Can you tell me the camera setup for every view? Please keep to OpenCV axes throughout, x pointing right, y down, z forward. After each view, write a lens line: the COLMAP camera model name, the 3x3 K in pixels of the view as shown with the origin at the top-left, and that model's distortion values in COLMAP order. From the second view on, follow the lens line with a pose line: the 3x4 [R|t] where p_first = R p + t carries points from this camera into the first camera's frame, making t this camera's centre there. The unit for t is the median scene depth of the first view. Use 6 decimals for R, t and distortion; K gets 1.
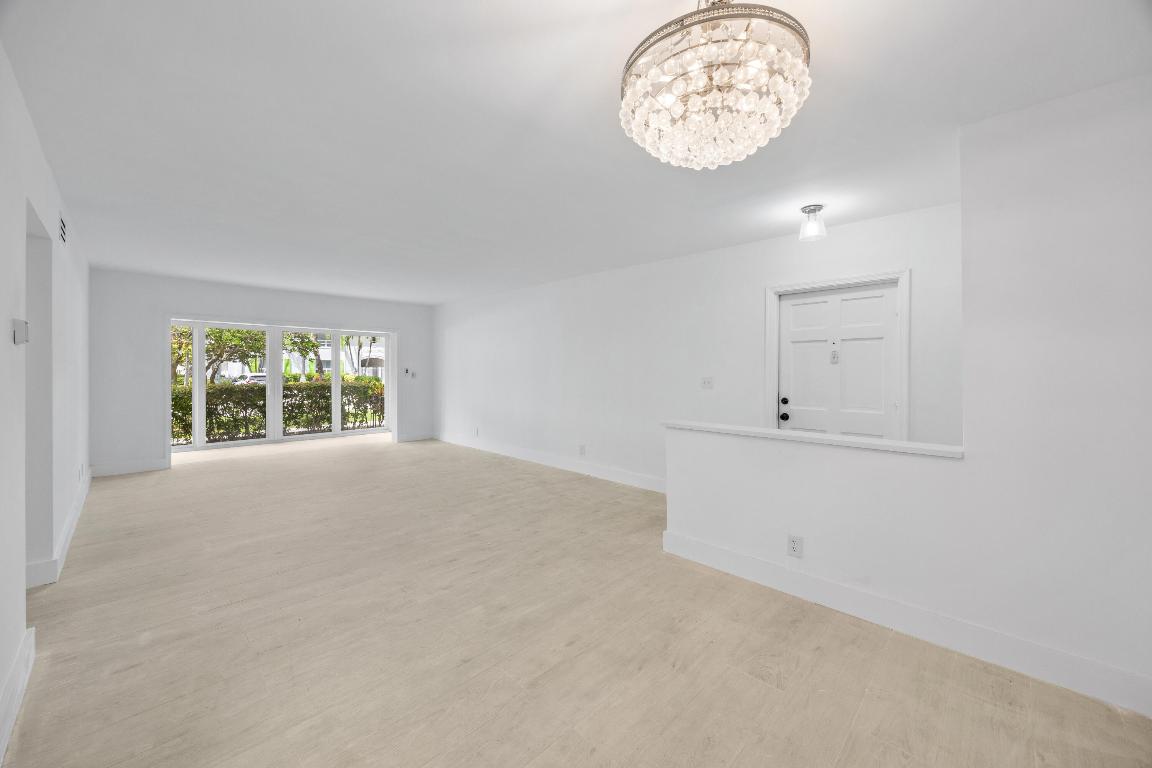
lens RADIAL K [[450.8, 0, 561.2], [0, 450.8, 371.3], [0, 0, 1]] dist [-0.000345, 0.000021]
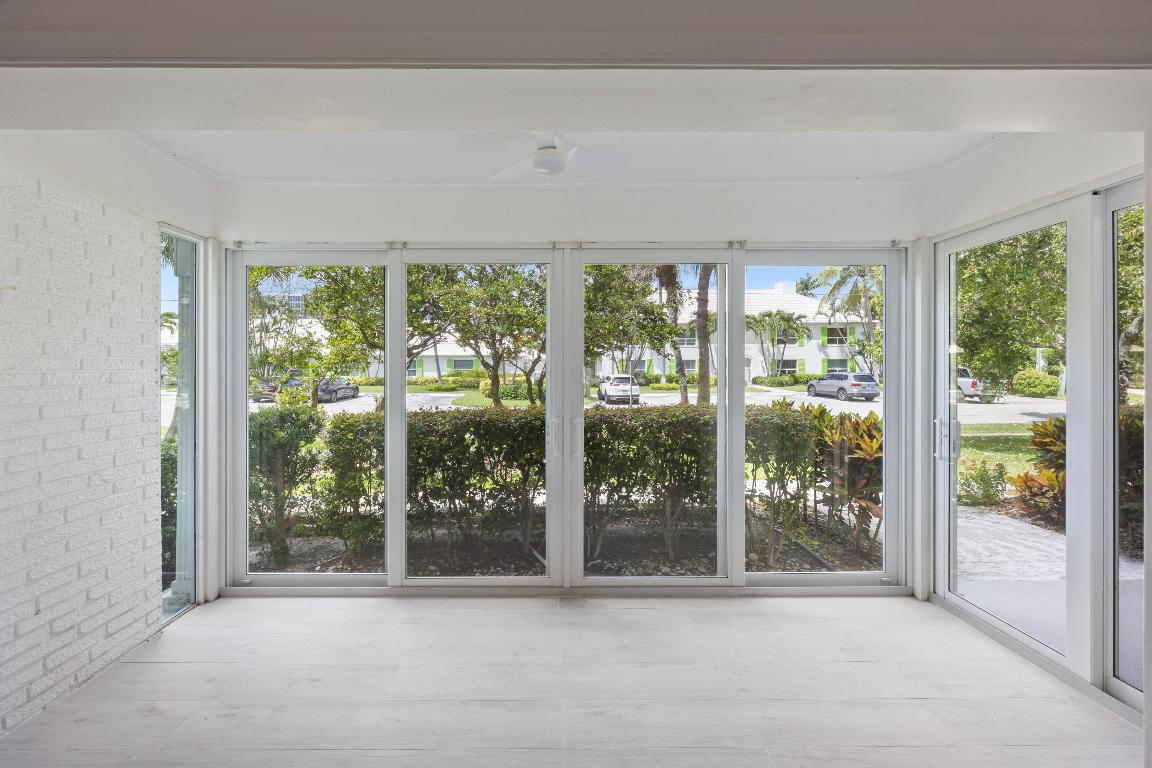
lens RADIAL K [[450.8, 0, 561.2], [0, 450.8, 371.3], [0, 0, 1]] dist [-0.000345, 0.000021]
pose [[0.733490, -0.002952, -0.679693, -0.275213], [0.003462, 0.999994, -0.000607, -0.008276], [0.679691, -0.001908, 0.733496, 0.505744]]
